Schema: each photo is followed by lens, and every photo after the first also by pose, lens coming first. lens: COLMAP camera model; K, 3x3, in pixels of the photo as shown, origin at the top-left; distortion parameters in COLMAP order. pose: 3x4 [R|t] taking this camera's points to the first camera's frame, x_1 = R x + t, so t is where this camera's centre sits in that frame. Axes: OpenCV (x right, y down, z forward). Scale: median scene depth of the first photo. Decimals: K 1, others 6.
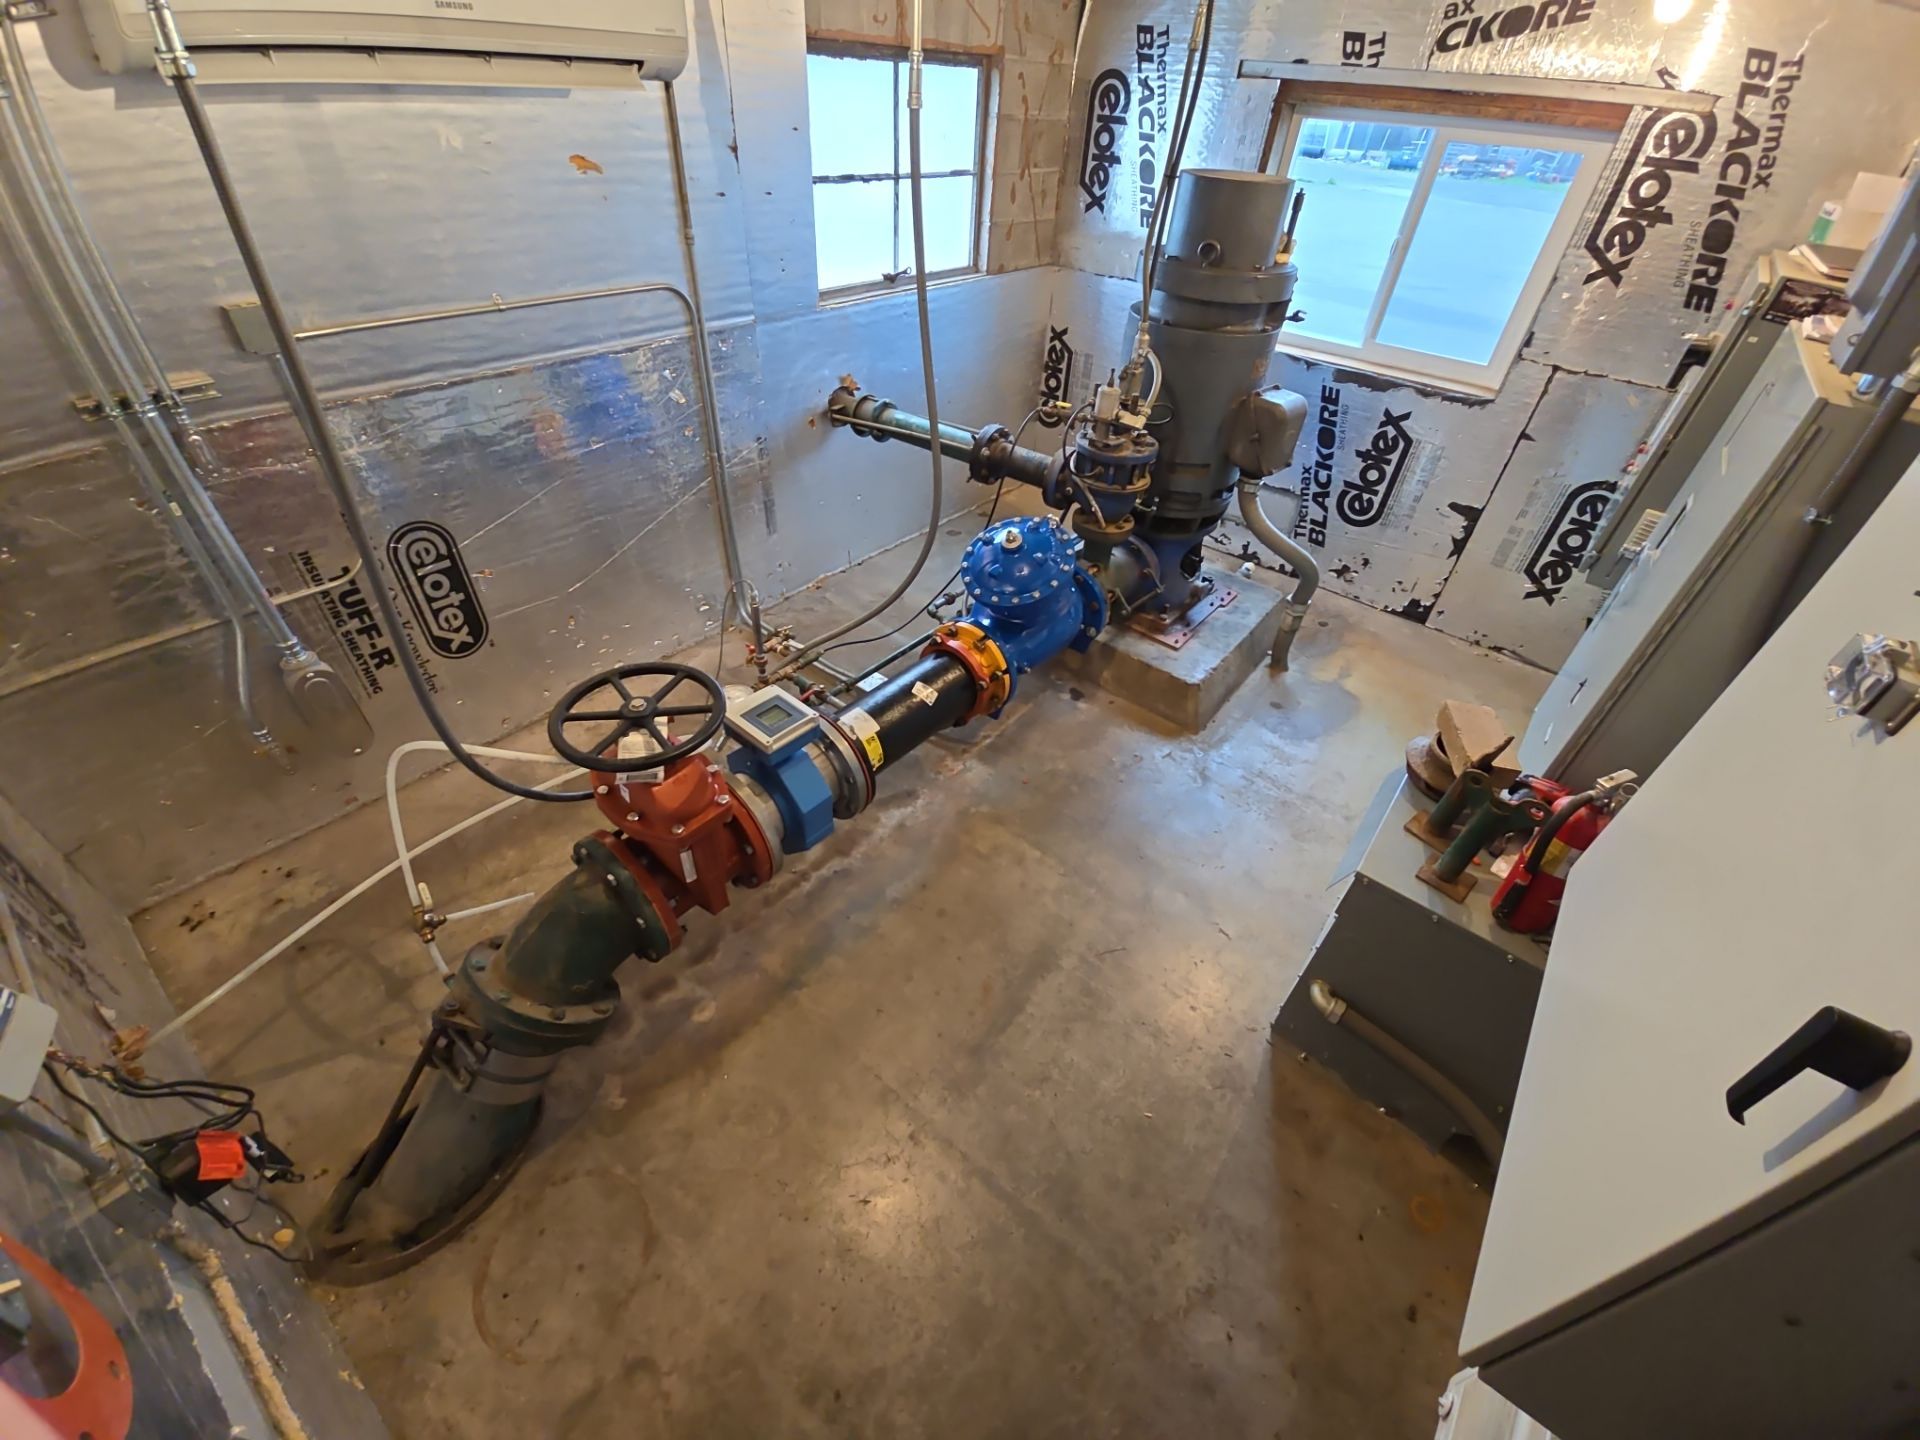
lens RADIAL K [[760.7, 0, 975.2], [0, 760.7, 721.1], [0, 0, 1]] dist [0.001147, -0.001240]
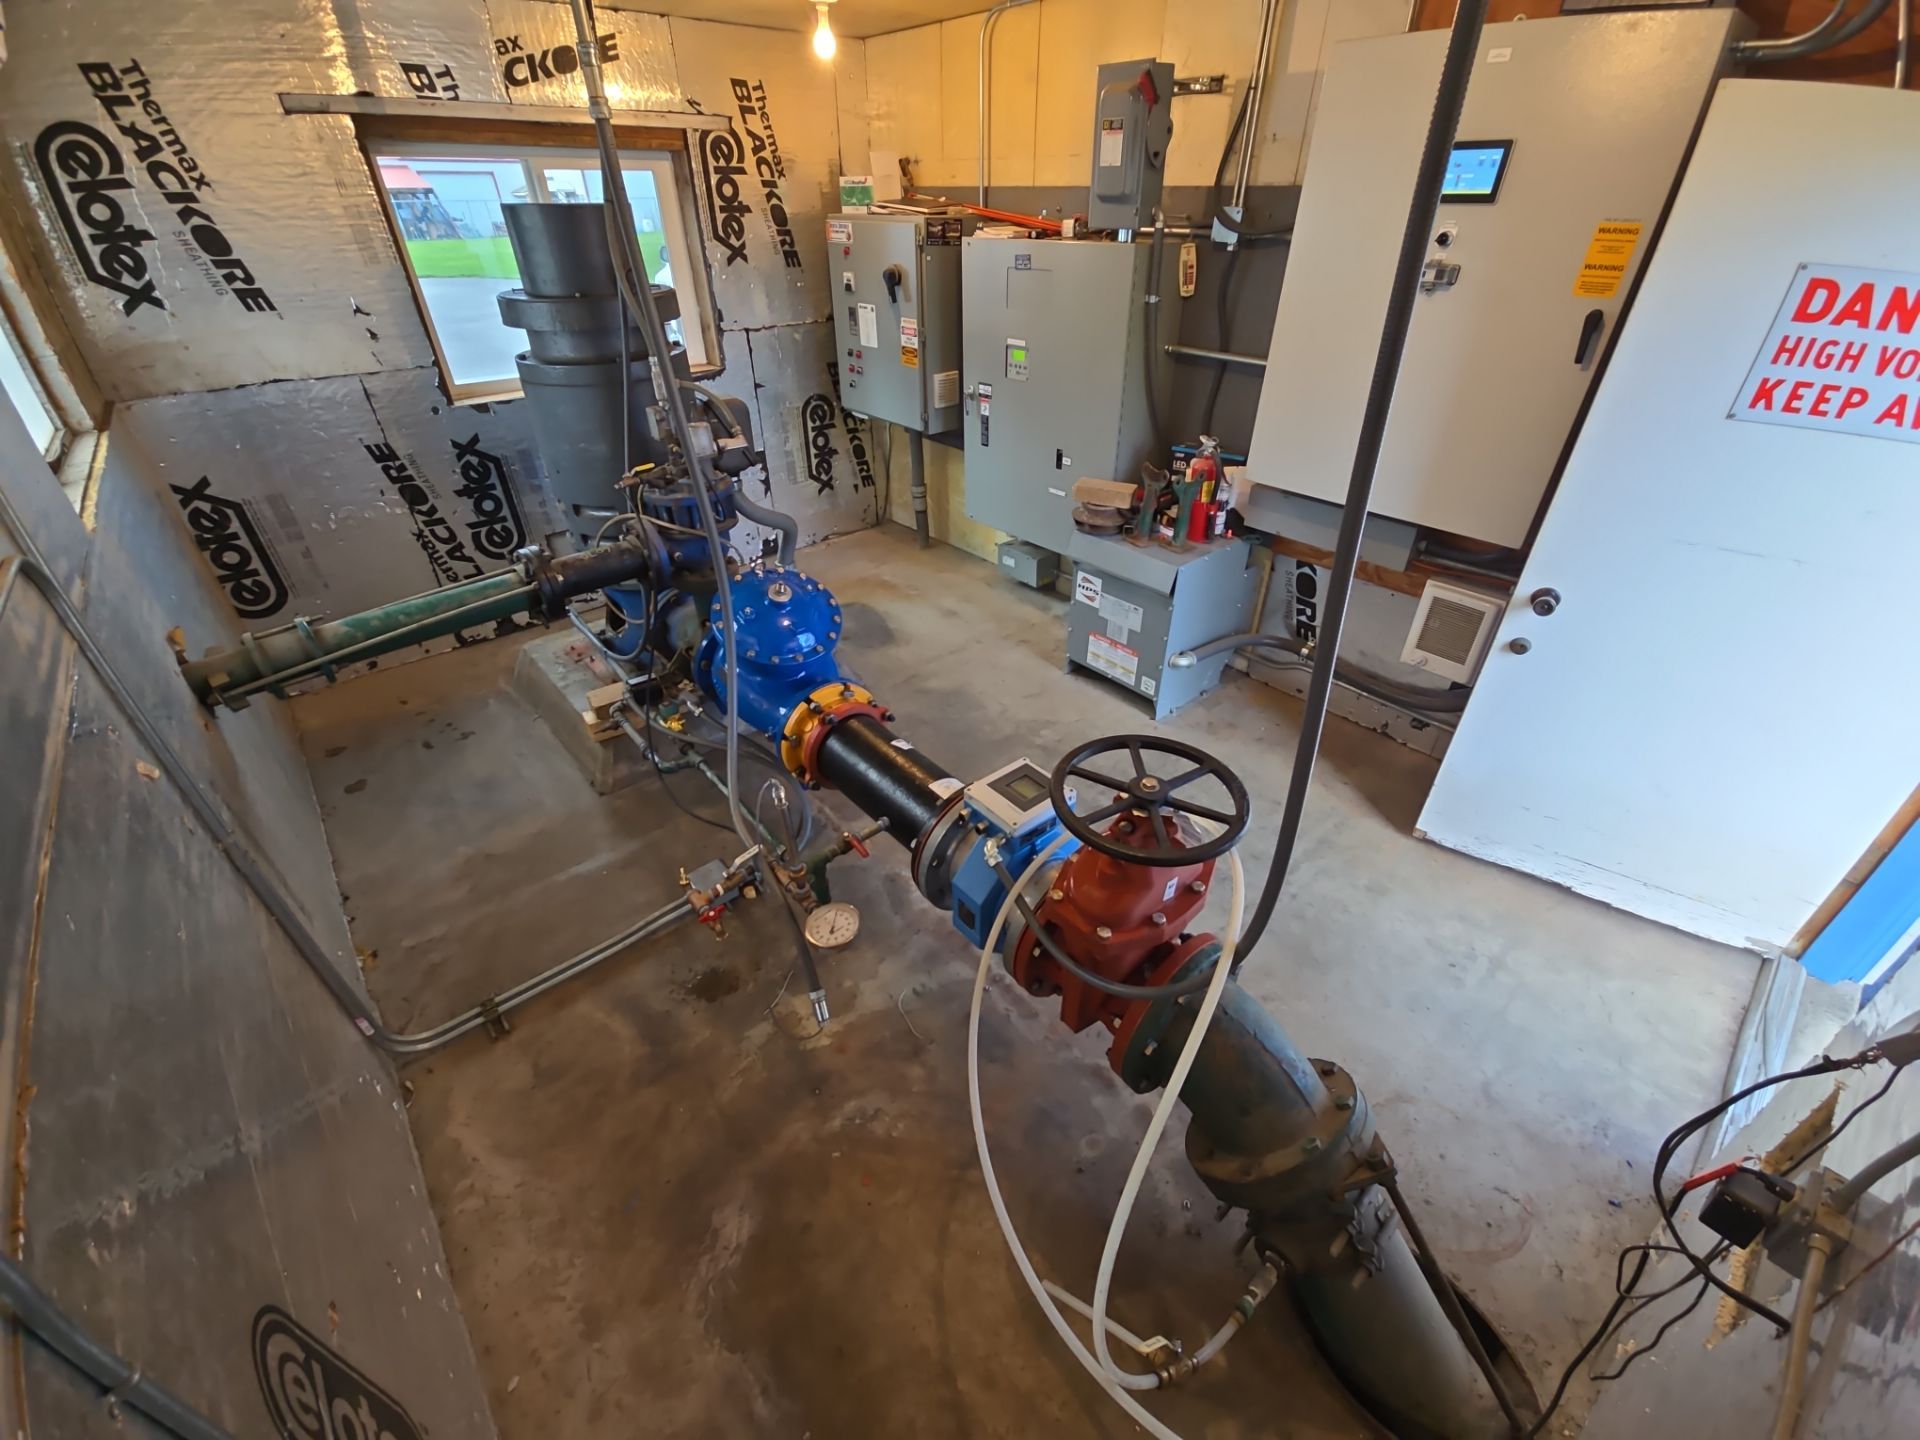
lens RADIAL K [[785.6, 0, 970.8], [0, 785.6, 724.6], [0, 0, 1]] dist [-0.018221, -0.000307]
pose [[0.180230, -0.619860, 0.763735, -0.902307], [0.622694, 0.672953, 0.399233, -0.498664], [-0.761426, 0.403619, 0.507269, 0.528975]]
